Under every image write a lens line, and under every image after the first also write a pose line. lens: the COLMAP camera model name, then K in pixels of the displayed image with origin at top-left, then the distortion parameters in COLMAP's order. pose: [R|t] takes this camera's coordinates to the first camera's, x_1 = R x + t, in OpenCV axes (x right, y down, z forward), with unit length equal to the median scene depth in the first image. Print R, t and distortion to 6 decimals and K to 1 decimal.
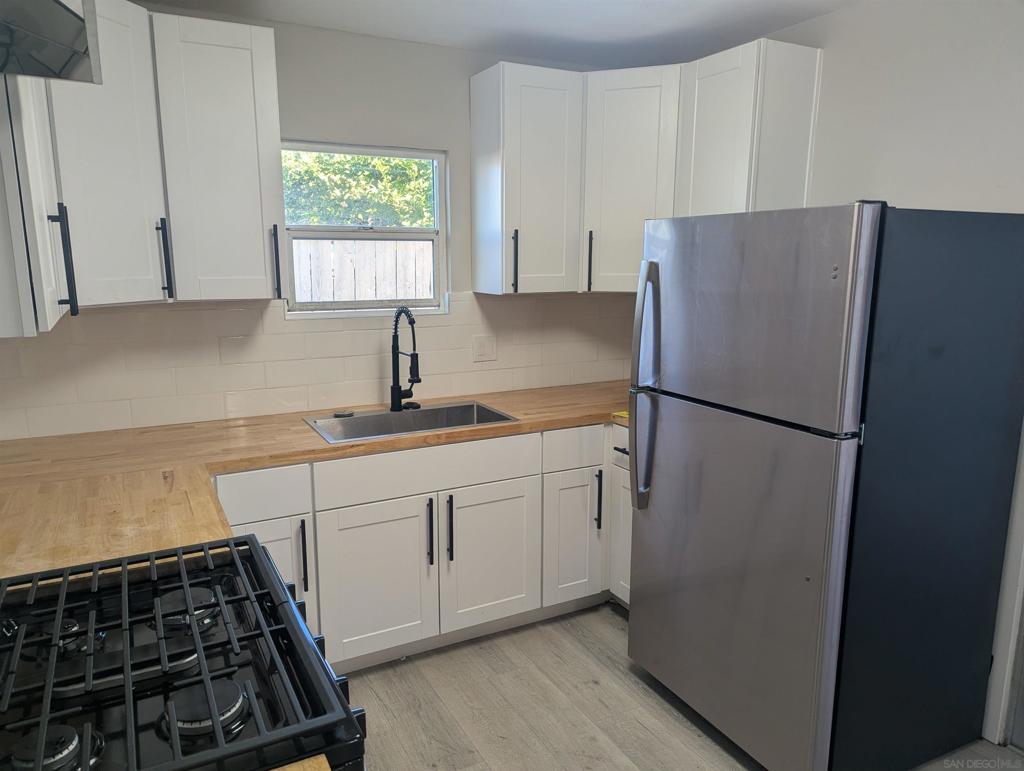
lens RADIAL K [[727.3, 0, 512.0], [0, 727.3, 385.5], [0, 0, 1]] dist [0.080283, -0.074506]
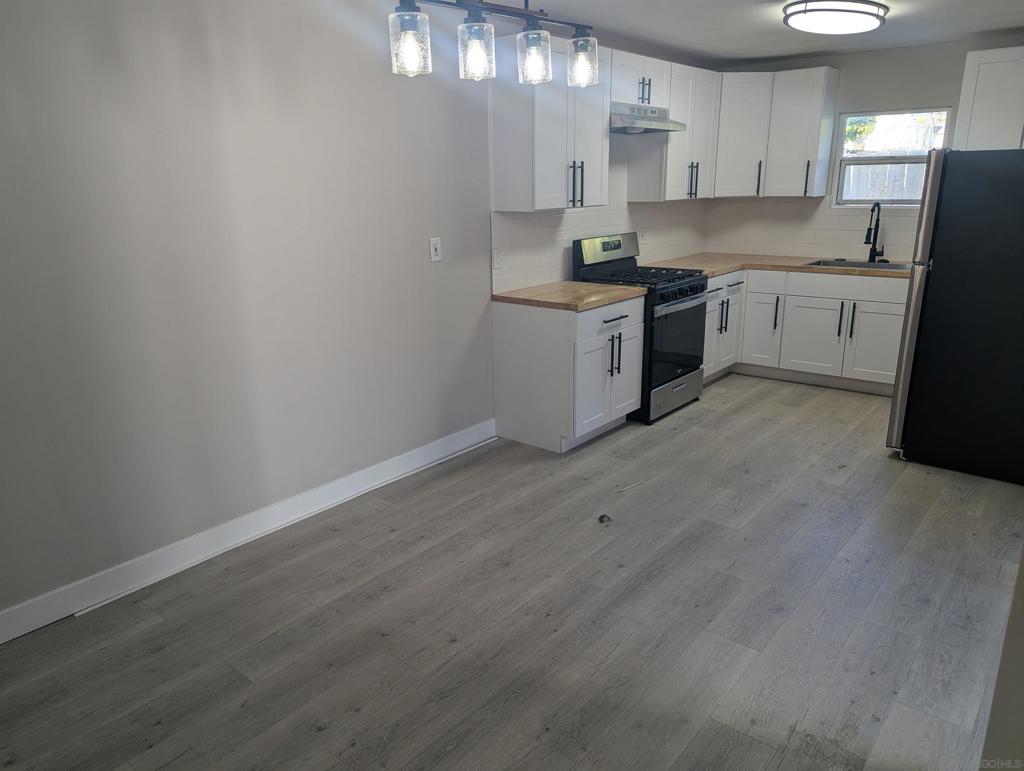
lens RADIAL K [[727.3, 0, 512.0], [0, 727.3, 385.5], [0, 0, 1]] dist [0.080283, -0.074506]
pose [[0.388582, 0.245850, -0.888010, 1.270491], [-0.146224, 0.967987, 0.204007, 0.092084], [0.909738, 0.050575, 0.412091, -0.572928]]
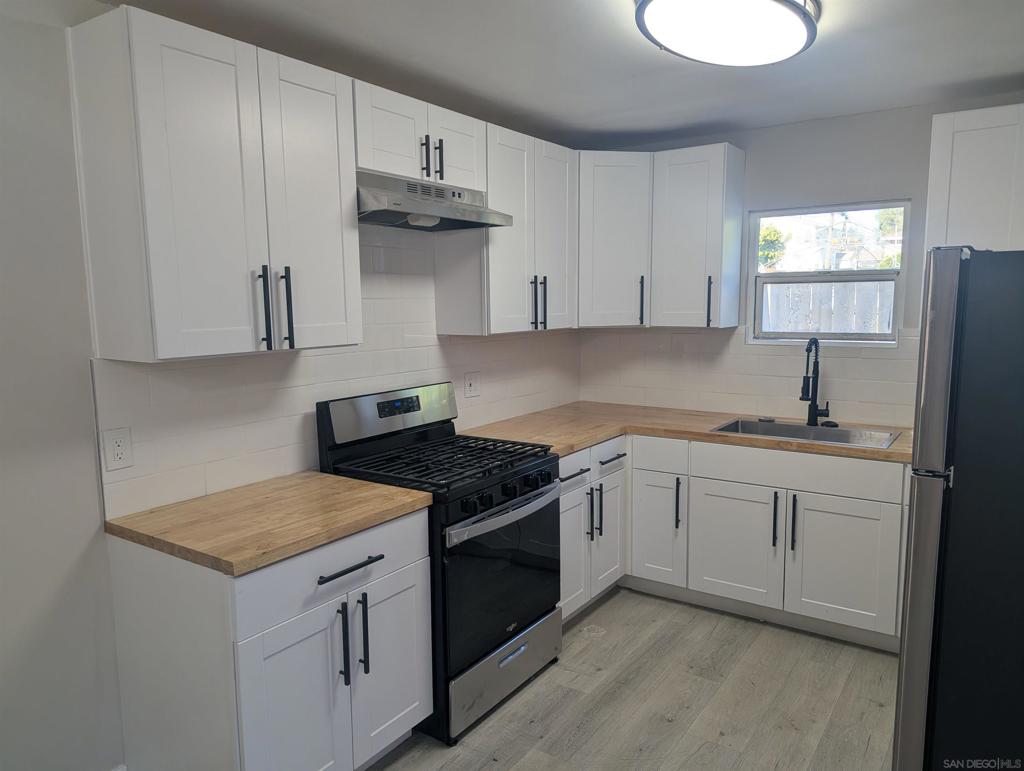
lens RADIAL K [[727.3, 0, 512.0], [0, 727.3, 385.5], [0, 0, 1]] dist [0.080283, -0.074506]
pose [[0.466094, 0.103595, -0.878649, 0.704774], [-0.145347, 0.988594, 0.039456, -0.006497], [0.872715, 0.109319, 0.475834, 0.001134]]
